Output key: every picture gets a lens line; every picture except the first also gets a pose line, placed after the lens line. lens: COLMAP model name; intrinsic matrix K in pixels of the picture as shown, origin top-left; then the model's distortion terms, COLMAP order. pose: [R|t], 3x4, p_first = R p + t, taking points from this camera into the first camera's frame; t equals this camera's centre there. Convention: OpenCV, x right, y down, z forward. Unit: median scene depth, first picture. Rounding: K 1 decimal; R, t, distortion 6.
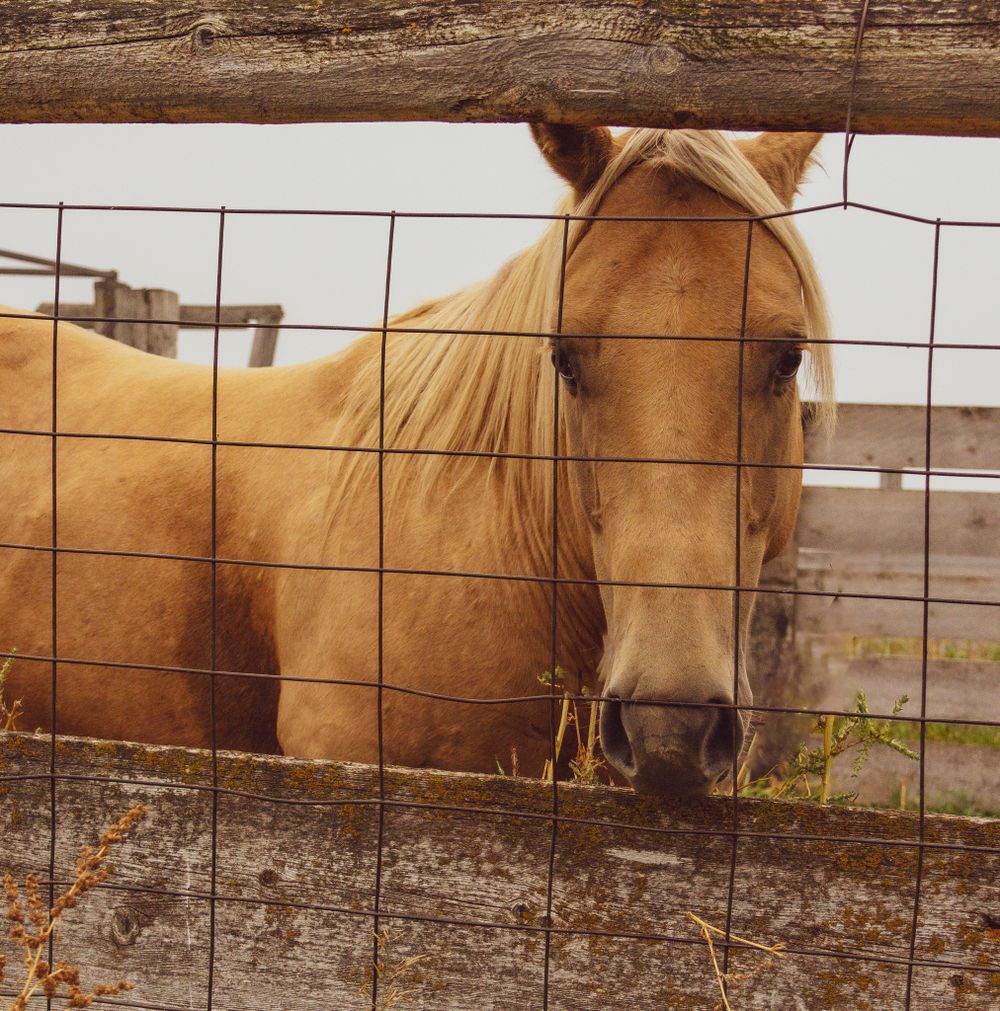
lens RADIAL K [[2426.1, 0, 500.1], [0, 2426.1, 505.6], [0, 0, 1]] dist [0.078523, 0.000000]
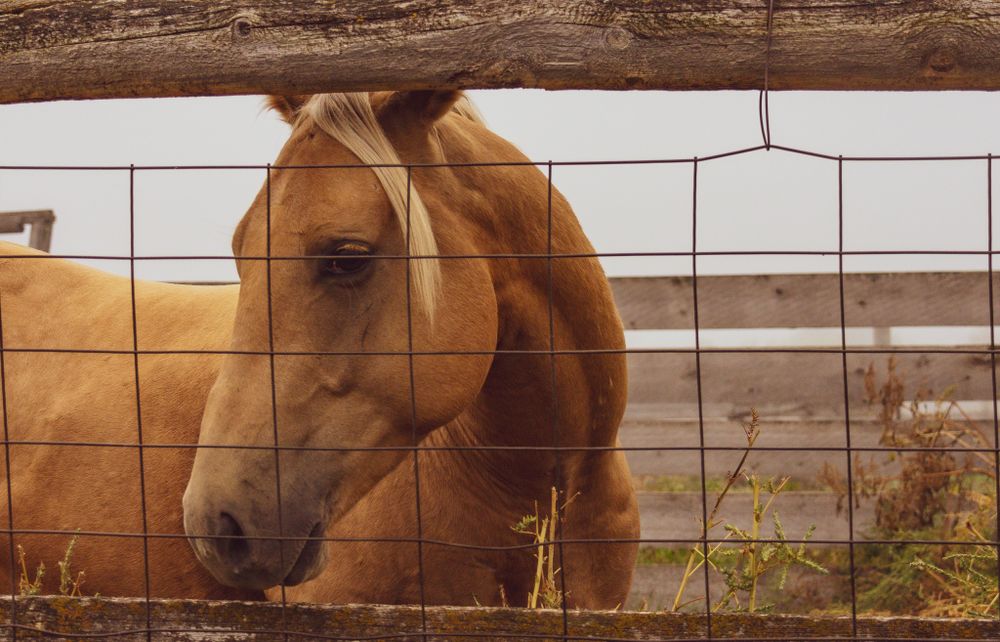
lens RADIAL K [[2230.4, 0, 500.1], [0, 2230.4, 319.3], [0, 0, 1]] dist [0.094157, 0.000000]
pose [[0.991155, -0.045695, 0.124594, -0.141508], [0.048803, 0.998566, -0.022002, -0.012012], [-0.123410, 0.027888, 0.991964, -0.149012]]
